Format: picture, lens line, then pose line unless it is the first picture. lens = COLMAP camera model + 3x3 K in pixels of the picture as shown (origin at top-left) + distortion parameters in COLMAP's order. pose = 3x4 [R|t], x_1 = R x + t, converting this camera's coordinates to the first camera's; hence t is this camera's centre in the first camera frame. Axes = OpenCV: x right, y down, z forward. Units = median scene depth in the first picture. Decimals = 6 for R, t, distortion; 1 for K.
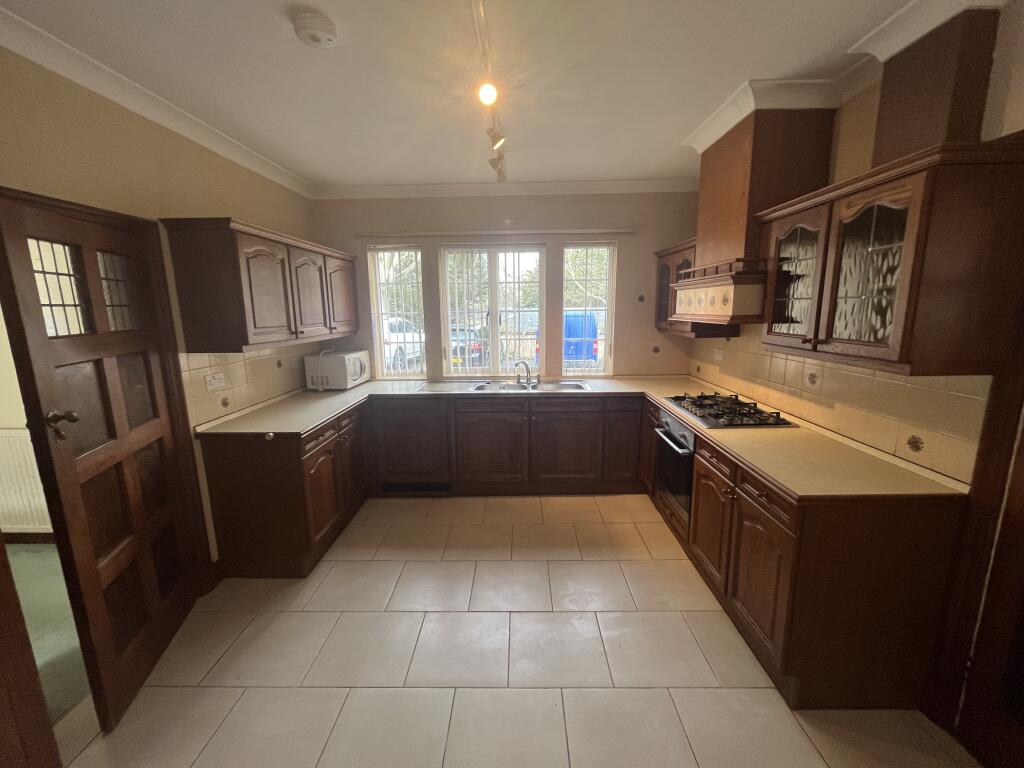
lens RADIAL K [[416.3, 0, 513.6], [0, 416.3, 385.3], [0, 0, 1]] dist [-0.007819, 0.000052]
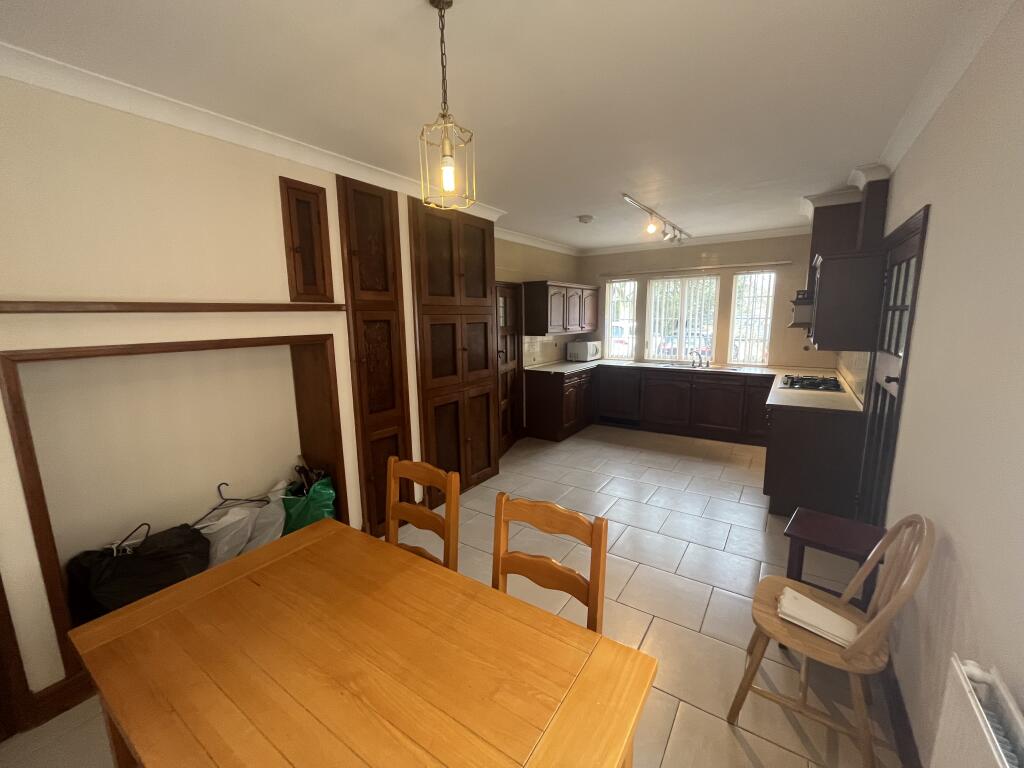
lens RADIAL K [[416.3, 0, 513.7], [0, 416.3, 382.4], [0, 0, 1]] dist [-0.007819, 0.000052]
pose [[0.836271, 0.086812, -0.541400, 0.335741], [-0.096131, 0.995307, 0.011107, 0.116647], [0.539824, 0.042757, 0.840692, -0.723629]]
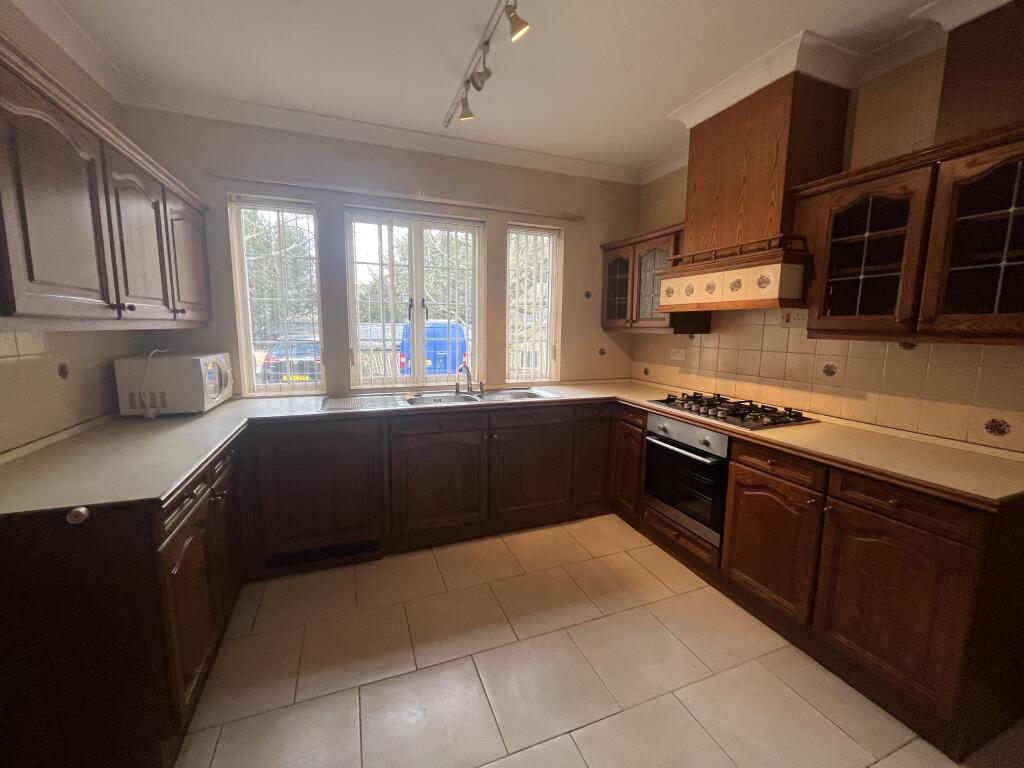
lens RADIAL K [[416.3, 0, 513.5], [0, 416.3, 384.0], [0, 0, 1]] dist [-0.007819, 0.000052]
pose [[0.925733, -0.028808, 0.377078, -0.214731], [0.046715, 0.998169, -0.038426, 0.013143], [-0.375281, 0.053187, 0.925384, 0.271817]]
